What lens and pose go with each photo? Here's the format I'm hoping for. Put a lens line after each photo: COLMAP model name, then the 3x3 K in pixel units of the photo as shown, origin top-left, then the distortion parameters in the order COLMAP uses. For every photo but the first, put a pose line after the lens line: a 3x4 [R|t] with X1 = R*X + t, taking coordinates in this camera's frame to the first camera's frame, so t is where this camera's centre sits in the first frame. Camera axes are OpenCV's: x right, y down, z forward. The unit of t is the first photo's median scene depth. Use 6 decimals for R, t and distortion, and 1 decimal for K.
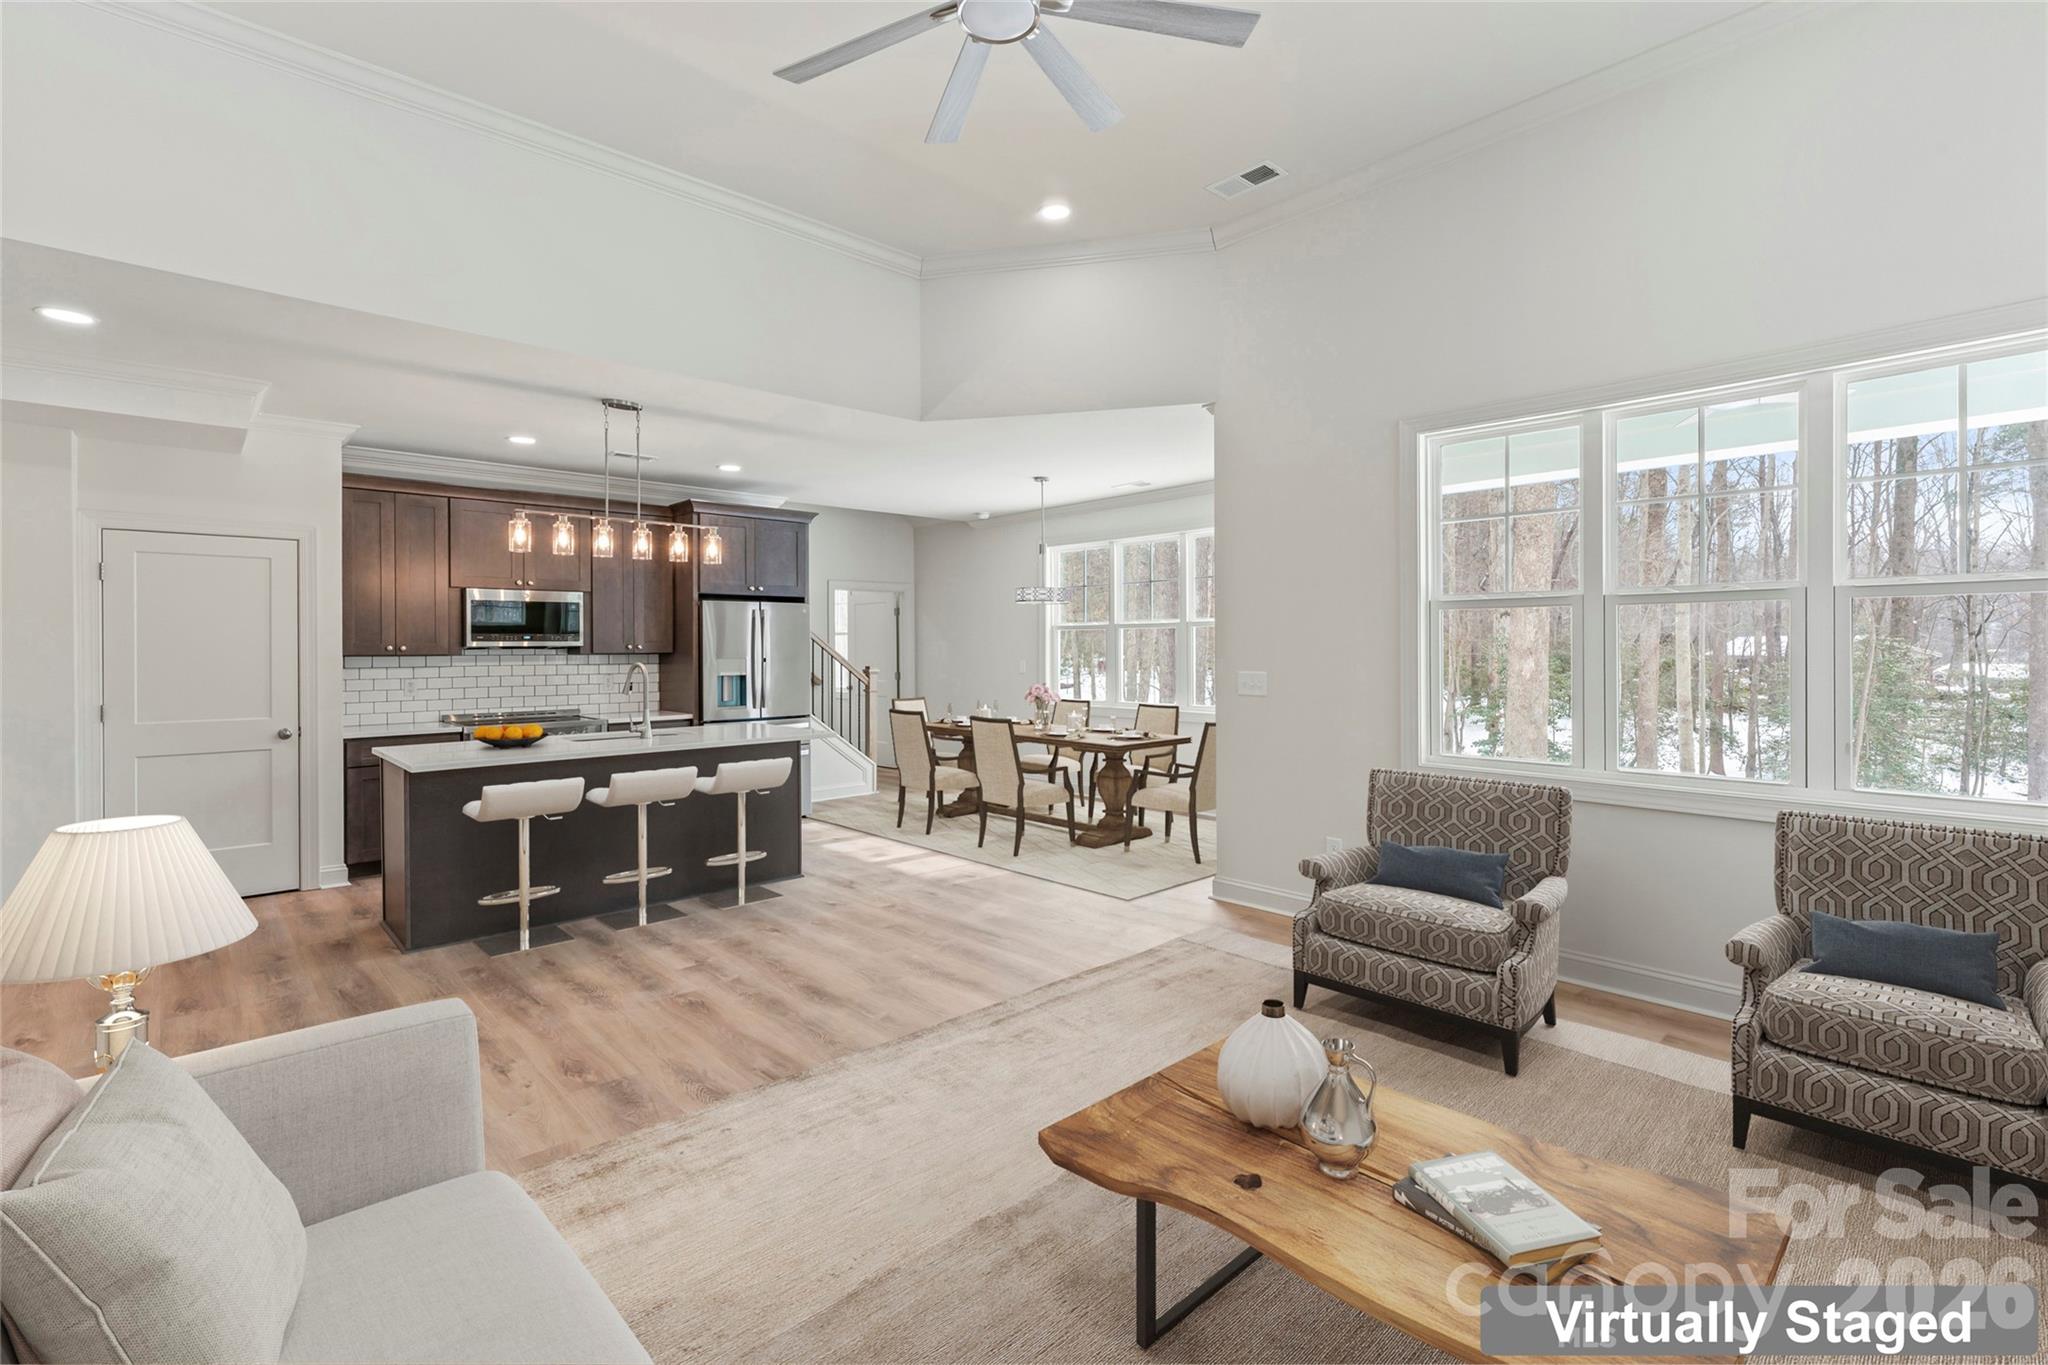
lens RADIAL K [[917.6, 0, 1018.1], [0, 917.6, 652.6], [0, 0, 1]] dist [0.000214, -0.000487]
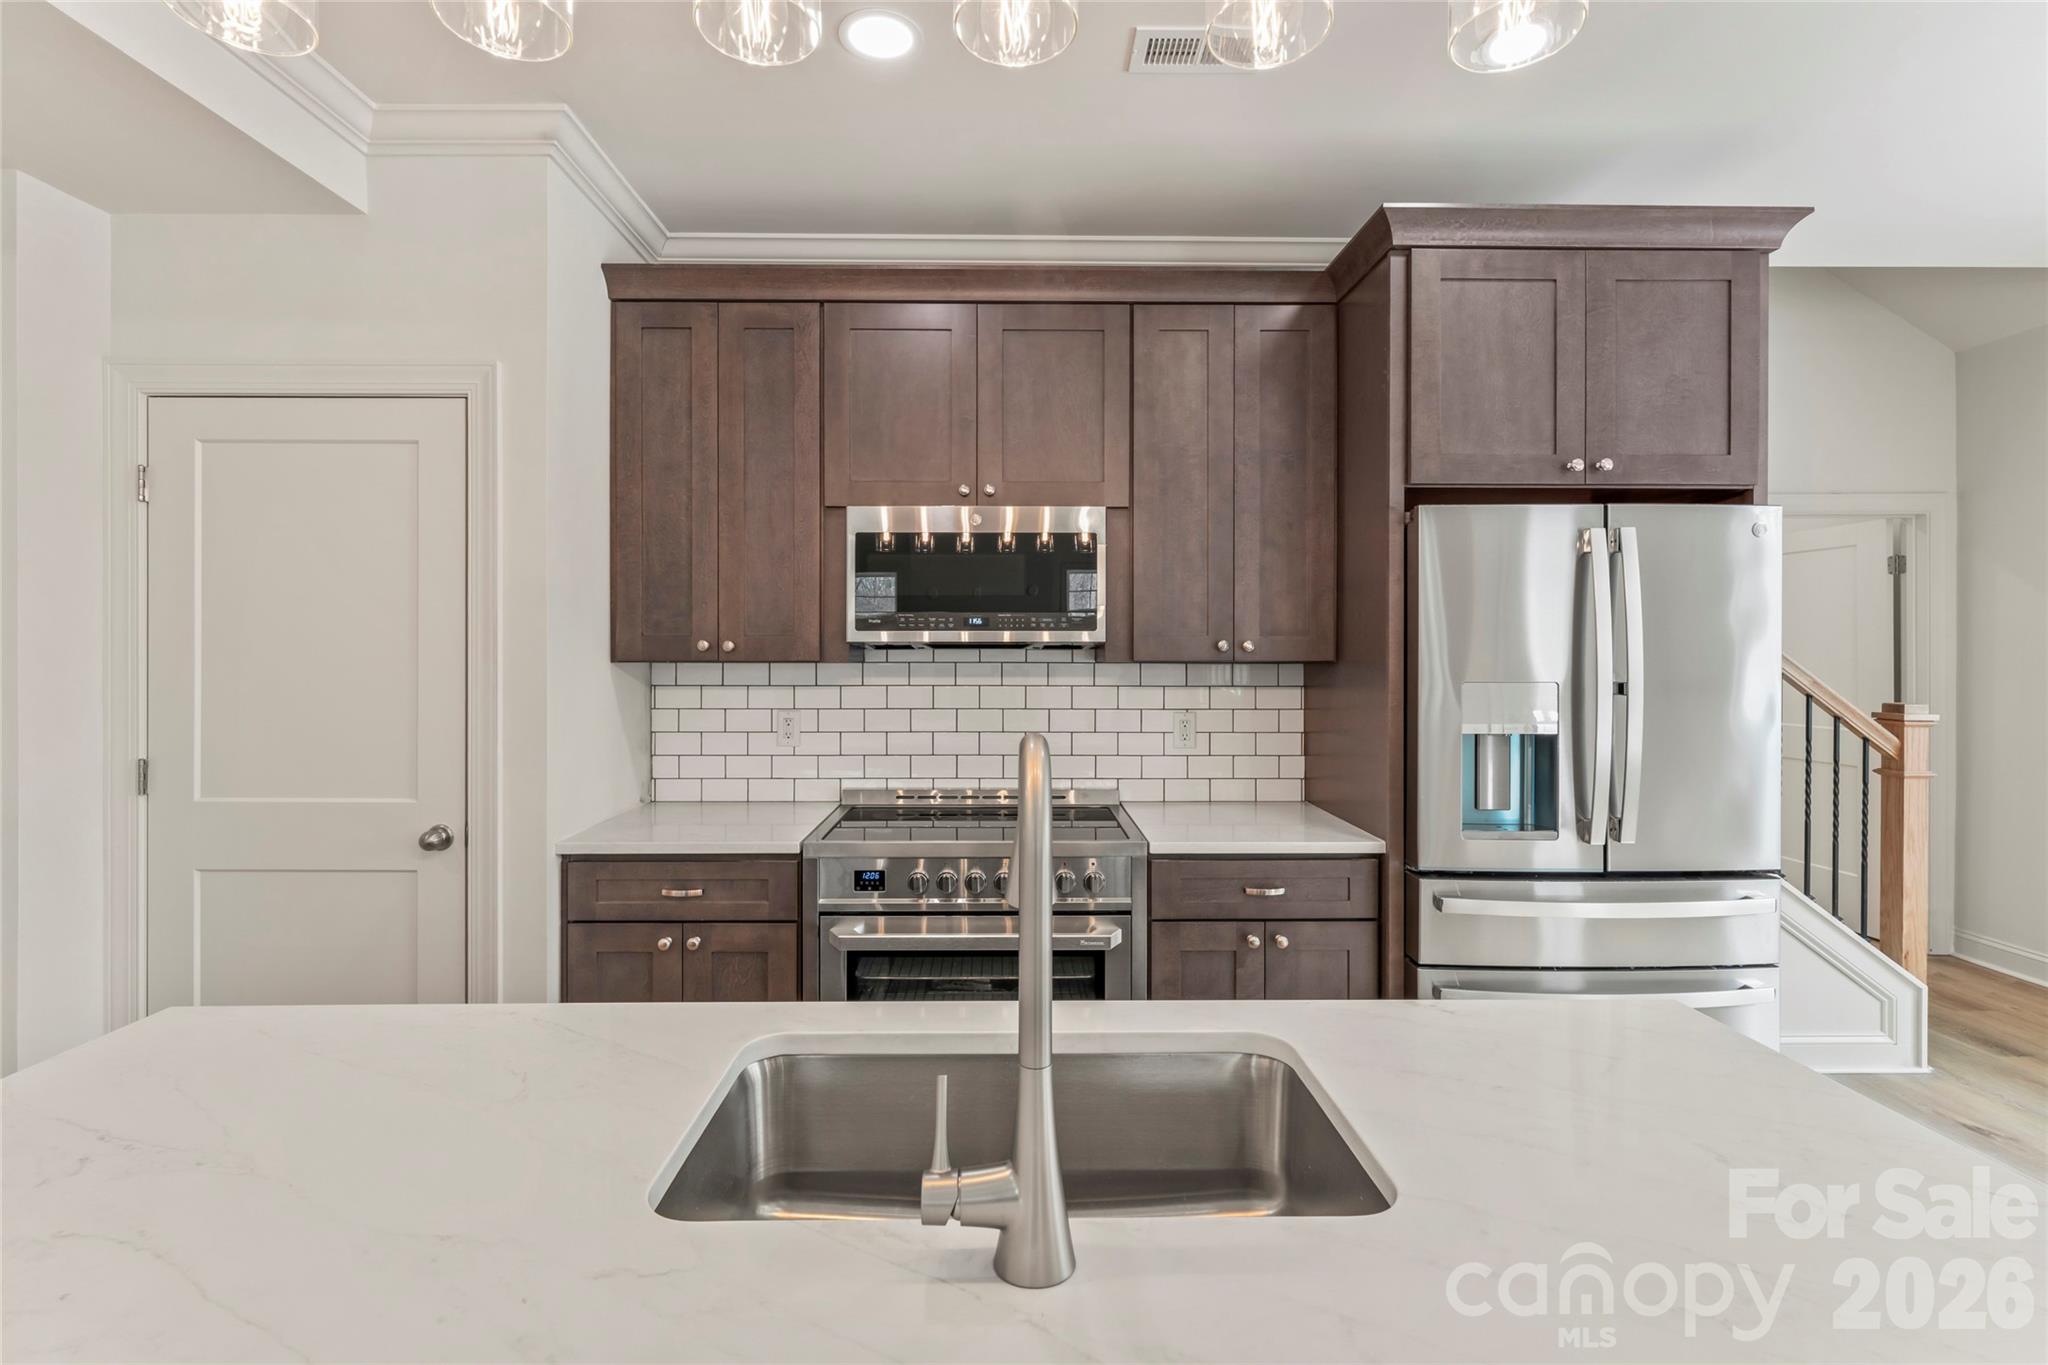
lens RADIAL K [[917.6, 0, 1013.5], [0, 917.6, 653.2], [0, 0, 1]] dist [0.000214, -0.000487]
pose [[0.736899, 0.008640, -0.675948, -0.224083], [-0.009436, 0.999952, 0.002494, -0.002875], [0.675937, 0.004540, 0.736945, 0.649066]]
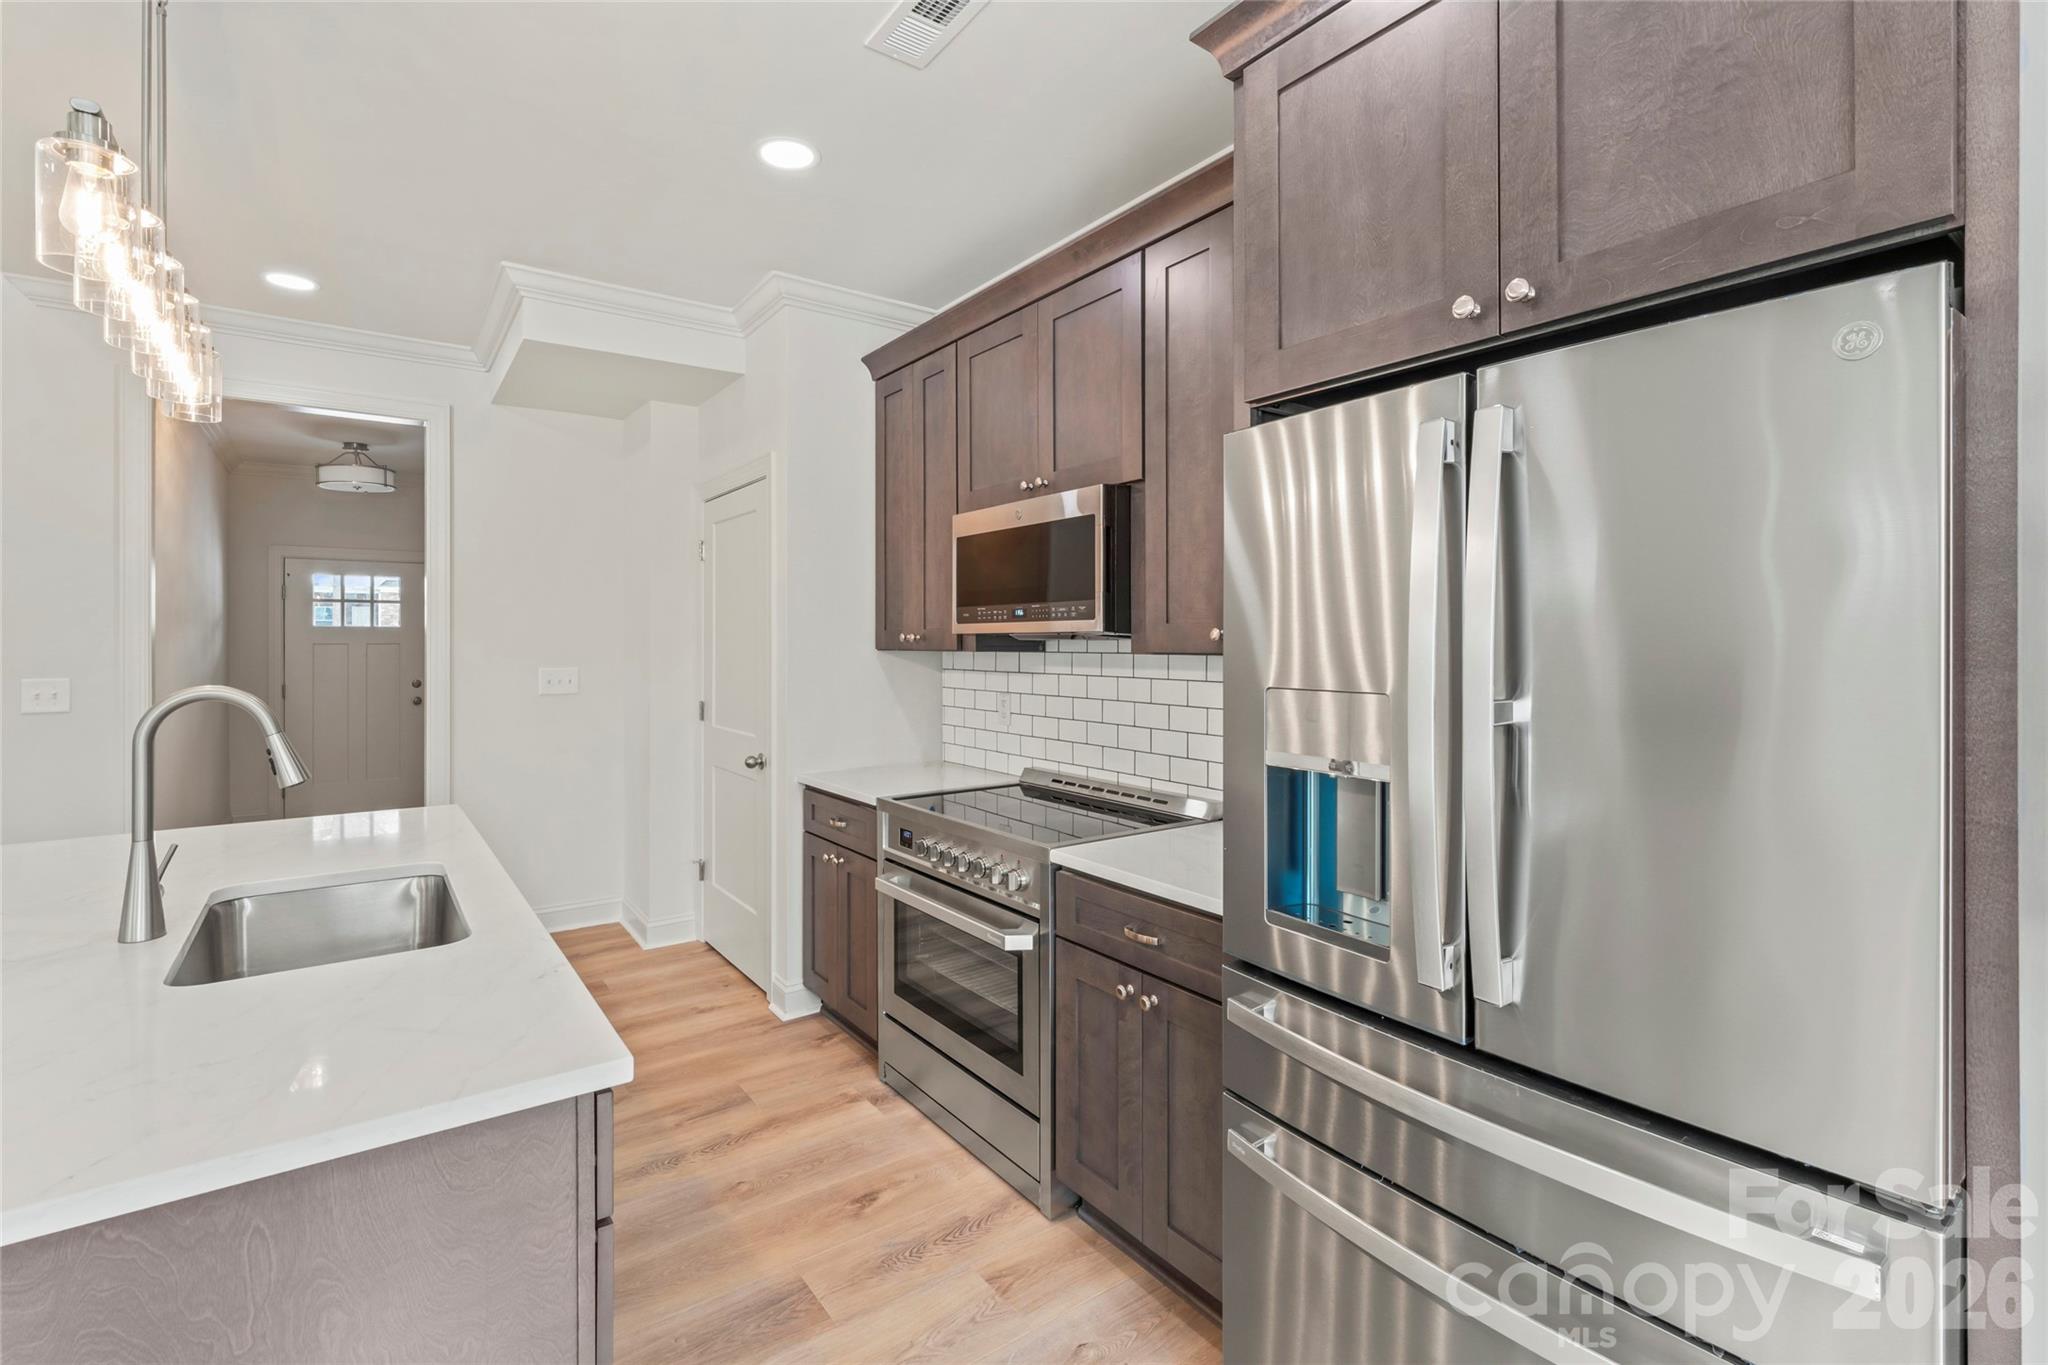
lens RADIAL K [[917.6, 0, 1015.1], [0, 917.6, 641.8], [0, 0, 1]] dist [0.000214, -0.000487]
pose [[-0.124297, 0.007082, -0.992220, -0.103959], [-0.003350, 0.999966, 0.007557, -0.005536], [0.992239, 0.004264, -0.124269, 0.961603]]
